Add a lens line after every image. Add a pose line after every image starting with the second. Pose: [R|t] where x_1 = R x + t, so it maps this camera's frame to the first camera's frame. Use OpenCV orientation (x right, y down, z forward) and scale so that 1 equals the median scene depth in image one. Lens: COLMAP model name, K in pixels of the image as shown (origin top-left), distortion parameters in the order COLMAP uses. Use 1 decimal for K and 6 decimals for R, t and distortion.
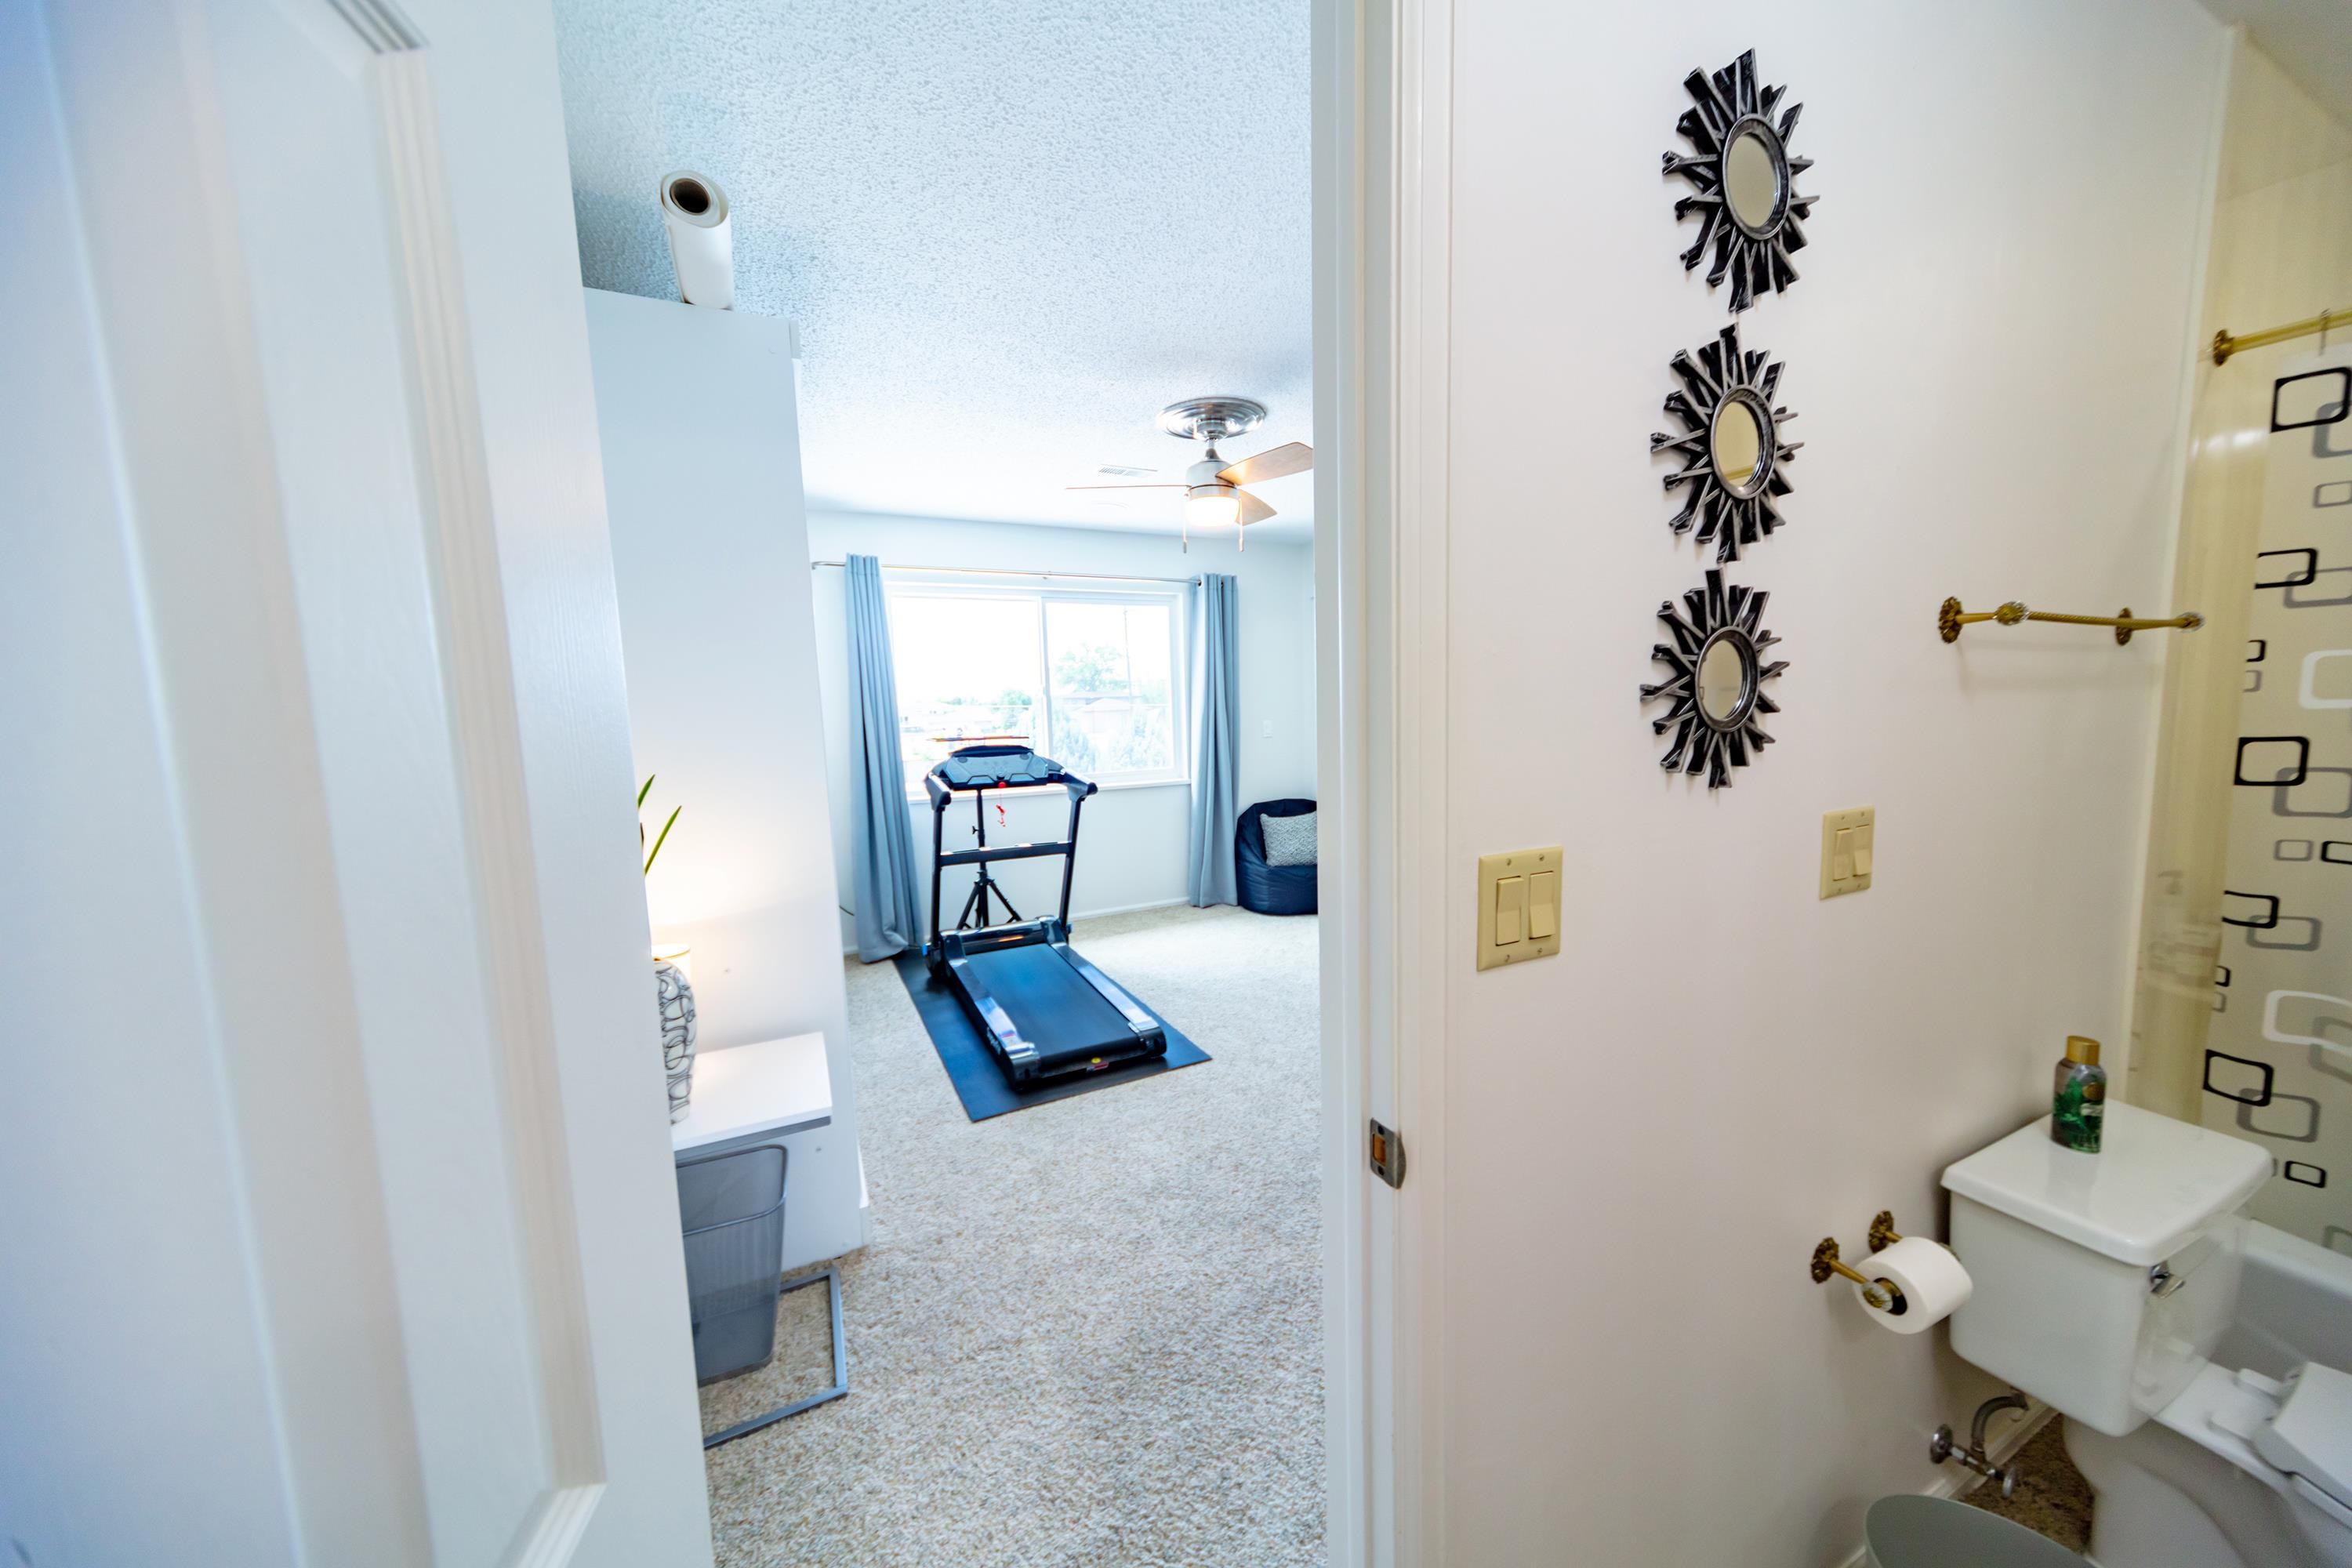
lens RADIAL K [[800.9, 0, 1187.5], [0, 800.9, 783.7], [0, 0, 1]] dist [0.009207, 0.000145]
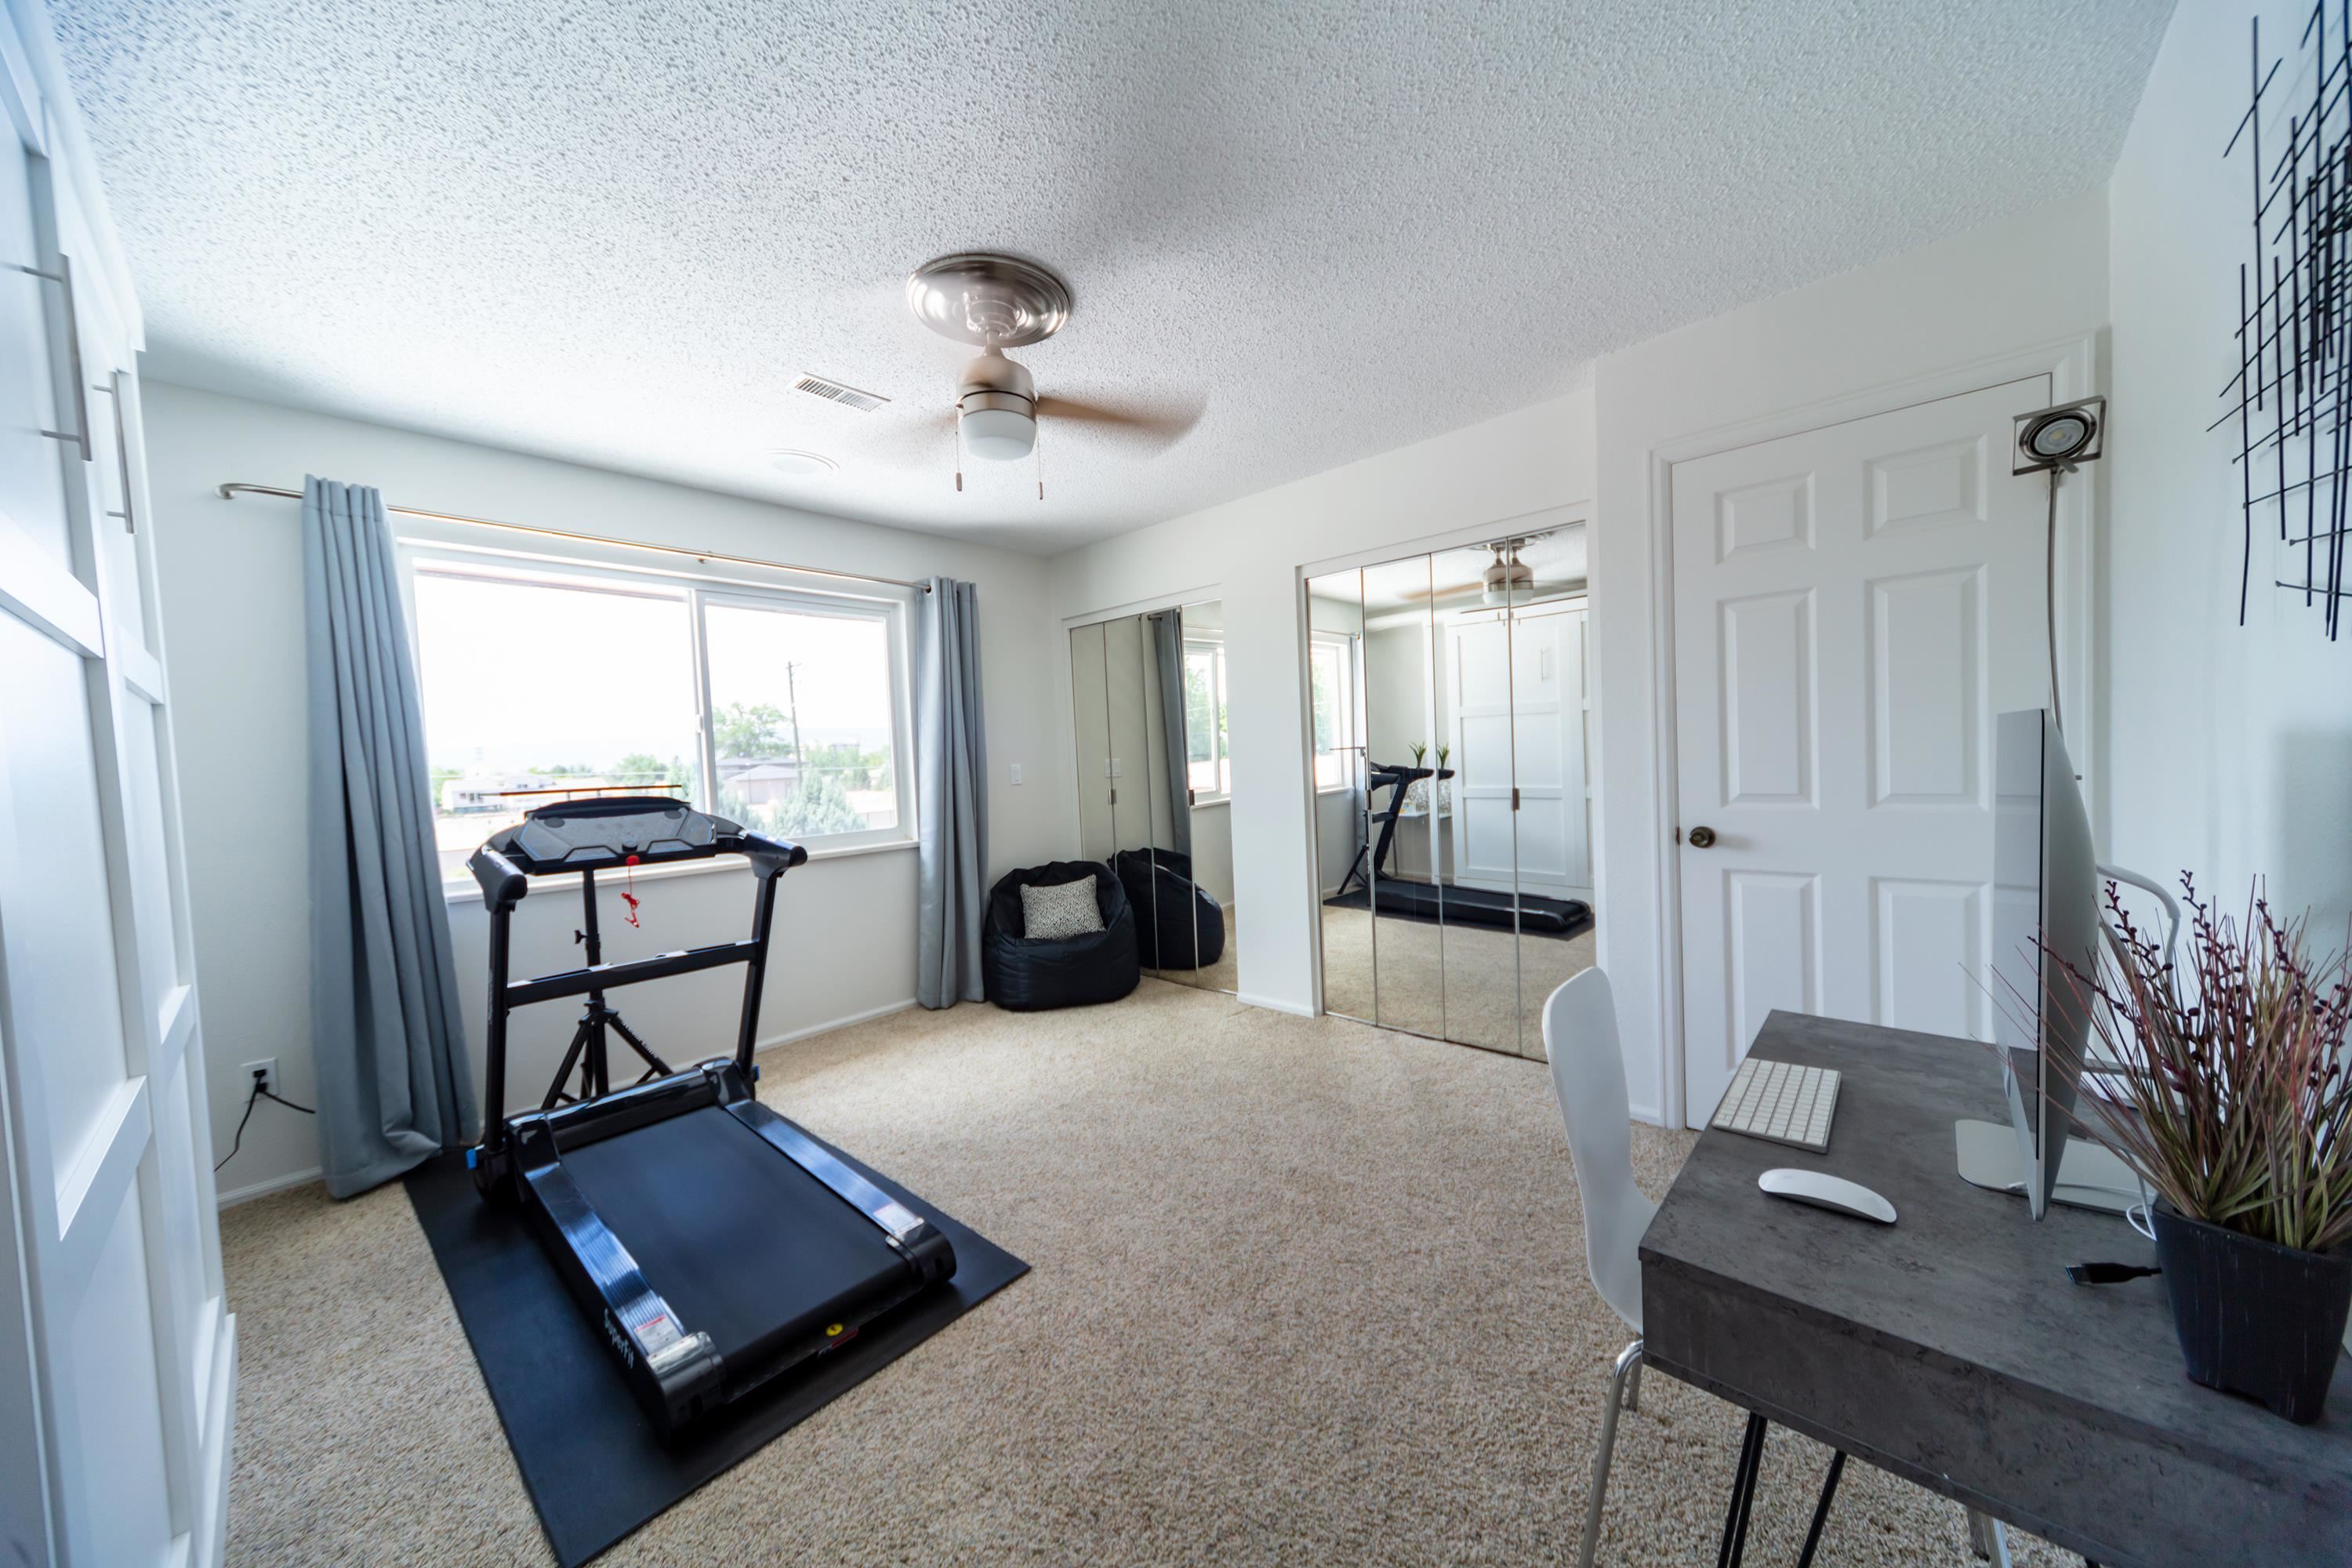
lens RADIAL K [[800.9, 0, 1187.5], [0, 800.9, 783.7], [0, 0, 1]] dist [0.009207, 0.000145]
pose [[0.927339, -0.026124, 0.373309, -0.061933], [0.055245, 0.996187, -0.067521, 0.008154], [-0.370122, 0.083239, 0.925247, 0.251803]]
